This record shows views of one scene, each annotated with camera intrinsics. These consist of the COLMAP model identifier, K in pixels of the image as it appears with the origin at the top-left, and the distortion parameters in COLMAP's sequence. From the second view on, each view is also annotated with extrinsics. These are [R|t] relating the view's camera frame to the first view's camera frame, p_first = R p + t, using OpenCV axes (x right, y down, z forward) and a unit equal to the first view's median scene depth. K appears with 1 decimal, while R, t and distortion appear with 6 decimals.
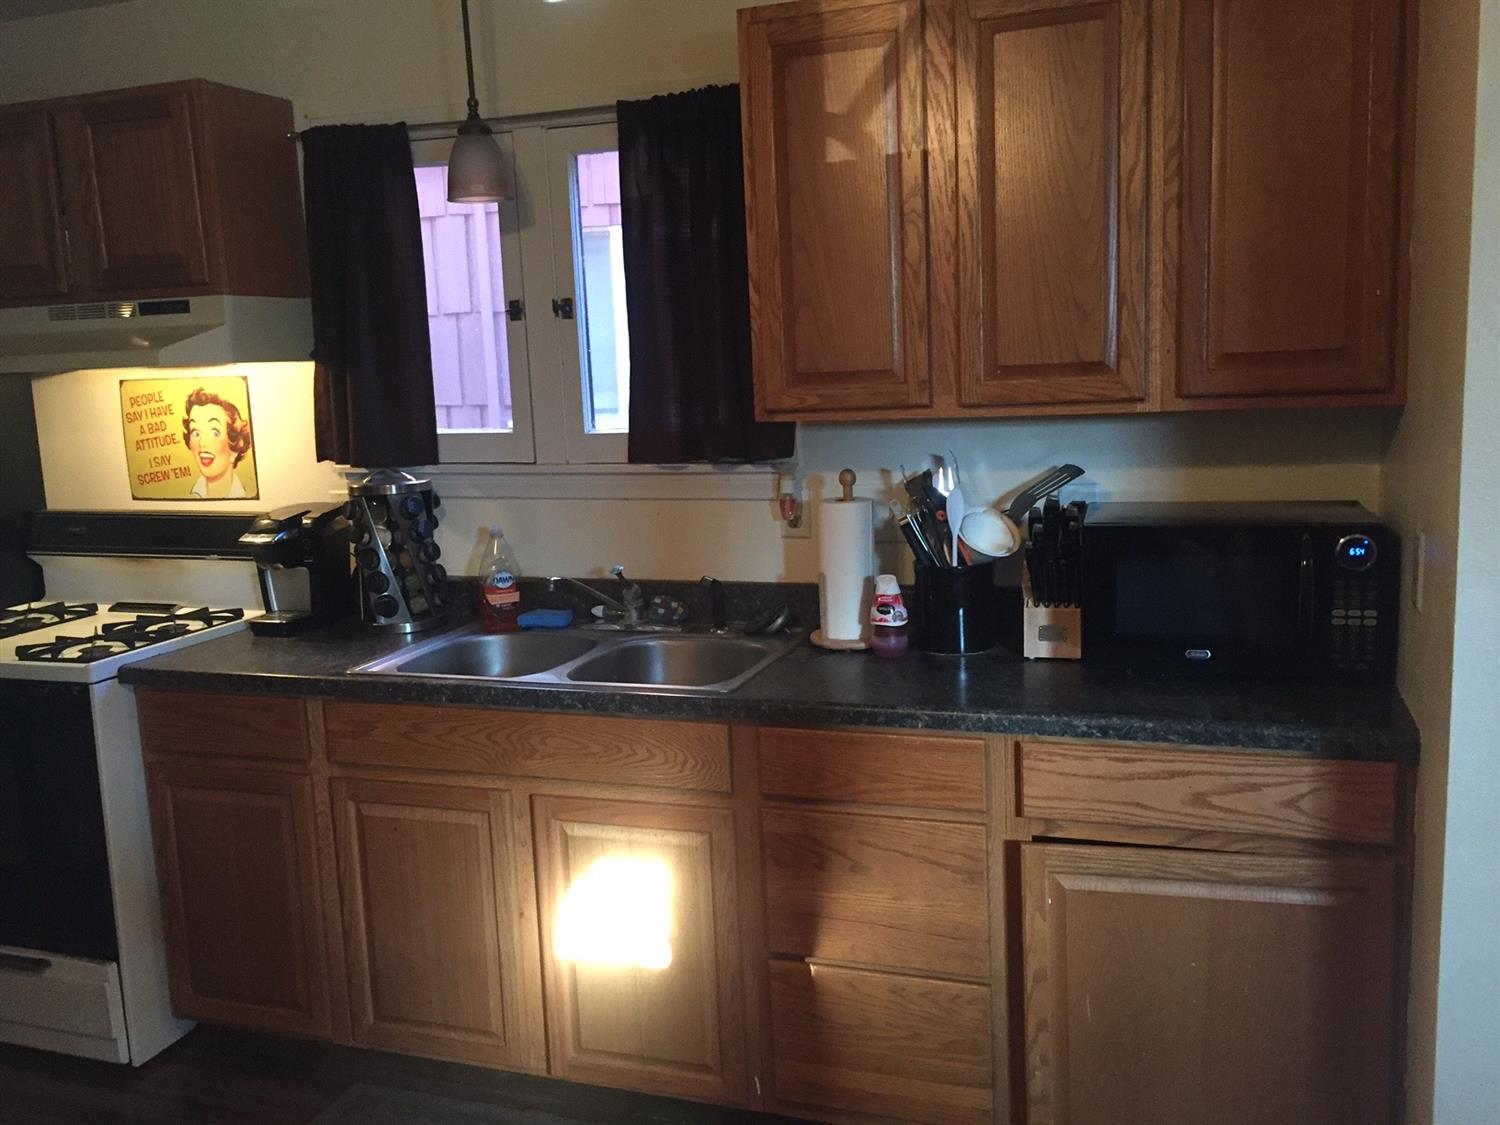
lens RADIAL K [[1266.2, 0, 750.0], [0, 1266.2, 562.5], [0, 0, 1]] dist [0.079389, -0.109801]
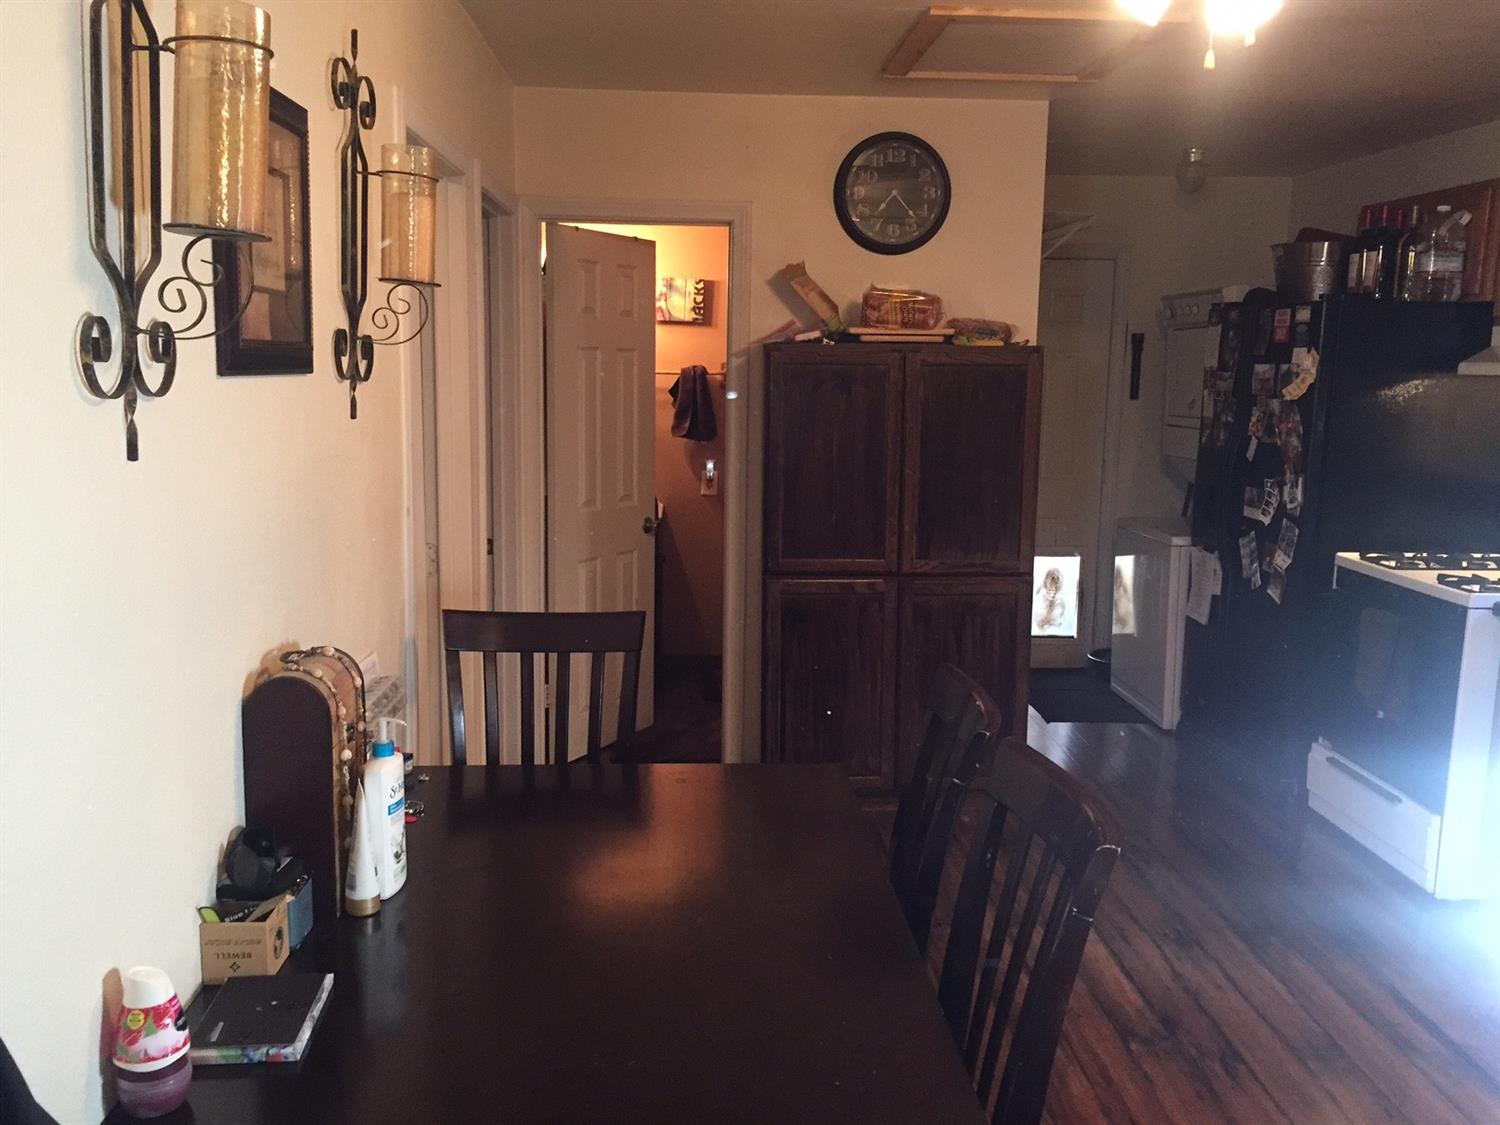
lens RADIAL K [[1266.2, 0, 750.0], [0, 1266.2, 562.5], [0, 0, 1]] dist [0.079389, -0.109801]
pose [[0.361939, 0.186316, -0.913393, 0.389761], [-0.179159, 0.975460, 0.127984, 0.009235], [0.914823, 0.117320, 0.386438, -0.194411]]
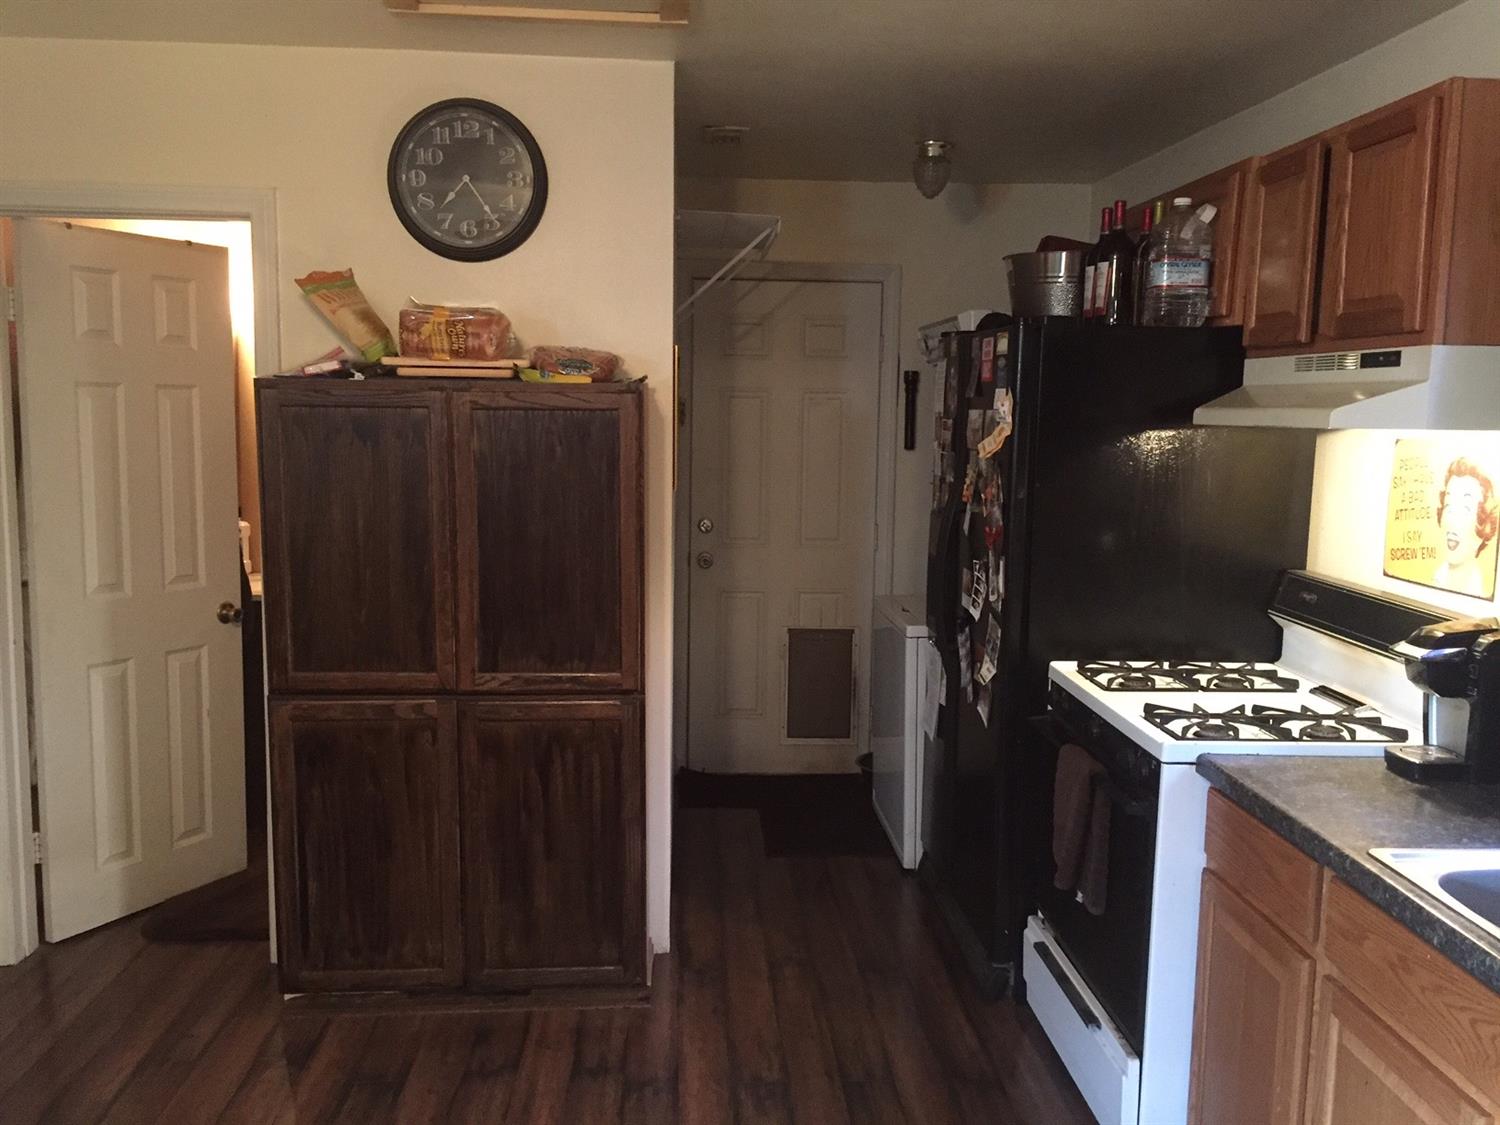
lens RADIAL K [[1266.2, 0, 750.0], [0, 1266.2, 562.5], [0, 0, 1]] dist [0.079389, -0.109801]
pose [[0.370131, 0.157746, -0.915488, 0.180656], [-0.179953, 0.978986, 0.095933, -0.073787], [0.911383, 0.129237, 0.390740, 0.307612]]
